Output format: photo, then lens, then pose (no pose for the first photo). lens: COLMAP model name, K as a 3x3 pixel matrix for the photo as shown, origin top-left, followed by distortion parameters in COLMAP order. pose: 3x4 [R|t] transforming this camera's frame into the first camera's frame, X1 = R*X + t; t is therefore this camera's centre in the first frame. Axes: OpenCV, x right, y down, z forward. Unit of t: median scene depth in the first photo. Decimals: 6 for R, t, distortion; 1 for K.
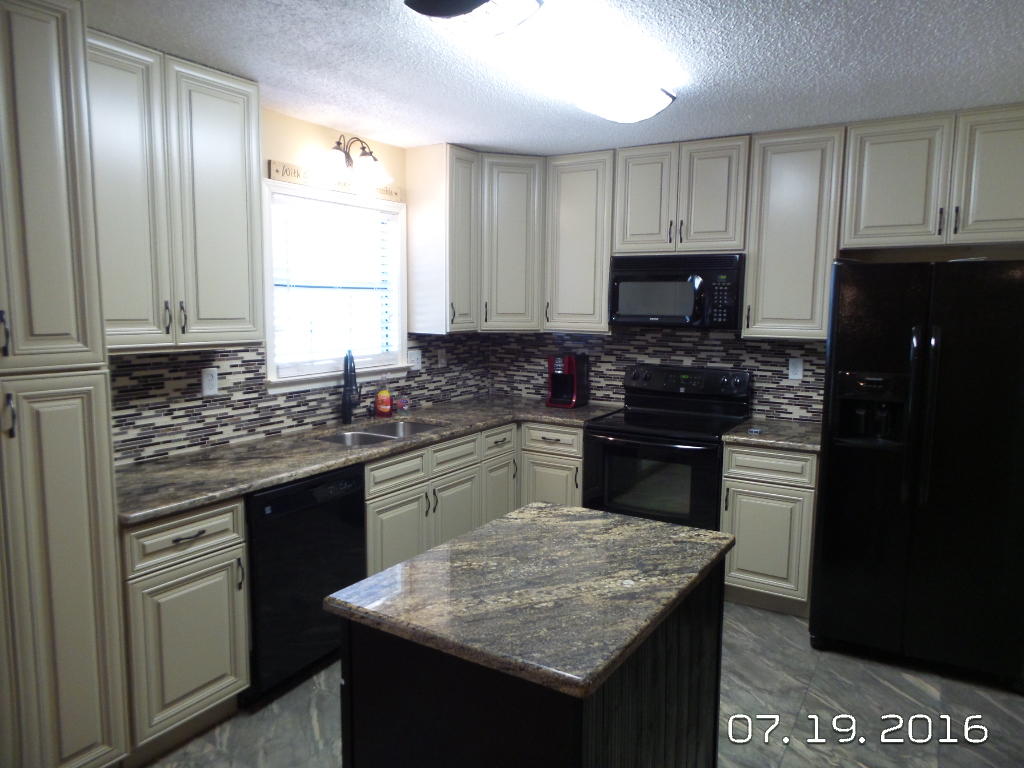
lens RADIAL K [[703.2, 0, 511.6], [0, 703.2, 380.5], [0, 0, 1]] dist [0.006508, -0.003815]
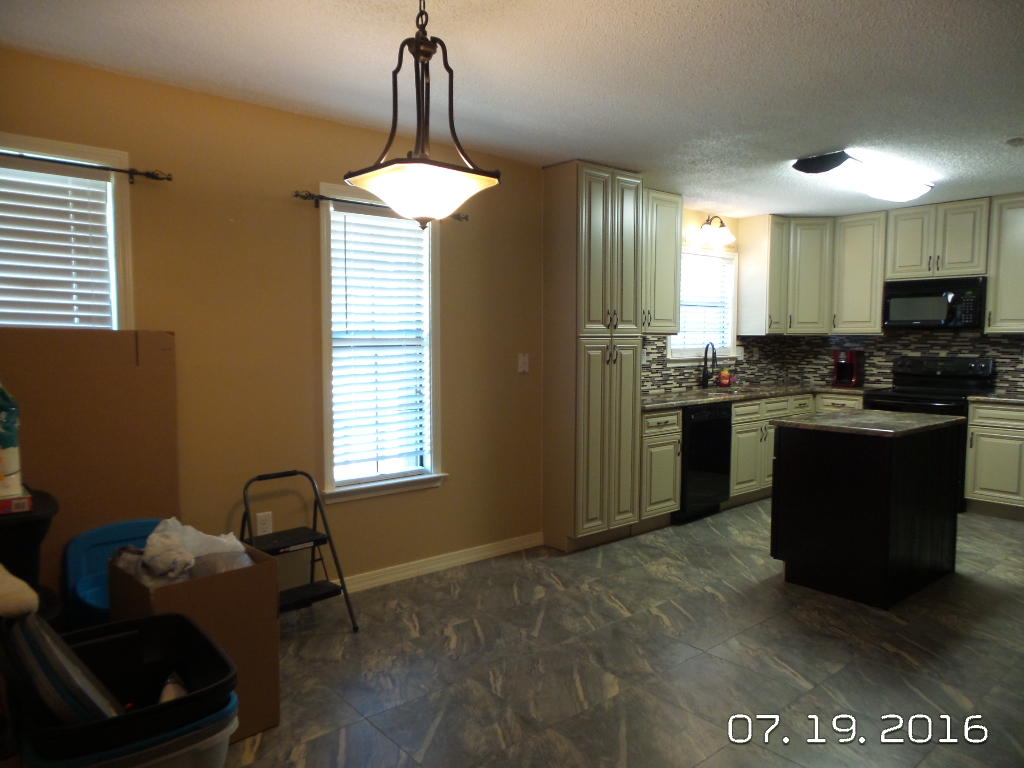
lens RADIAL K [[703.2, 0, 516.4], [0, 703.2, 390.3], [0, 0, 1]] dist [0.006508, -0.003815]
pose [[0.953184, 0.012759, -0.302122, -0.148486], [-0.024820, 0.999039, -0.036117, 0.127627], [0.301371, 0.041925, 0.952585, -0.650941]]
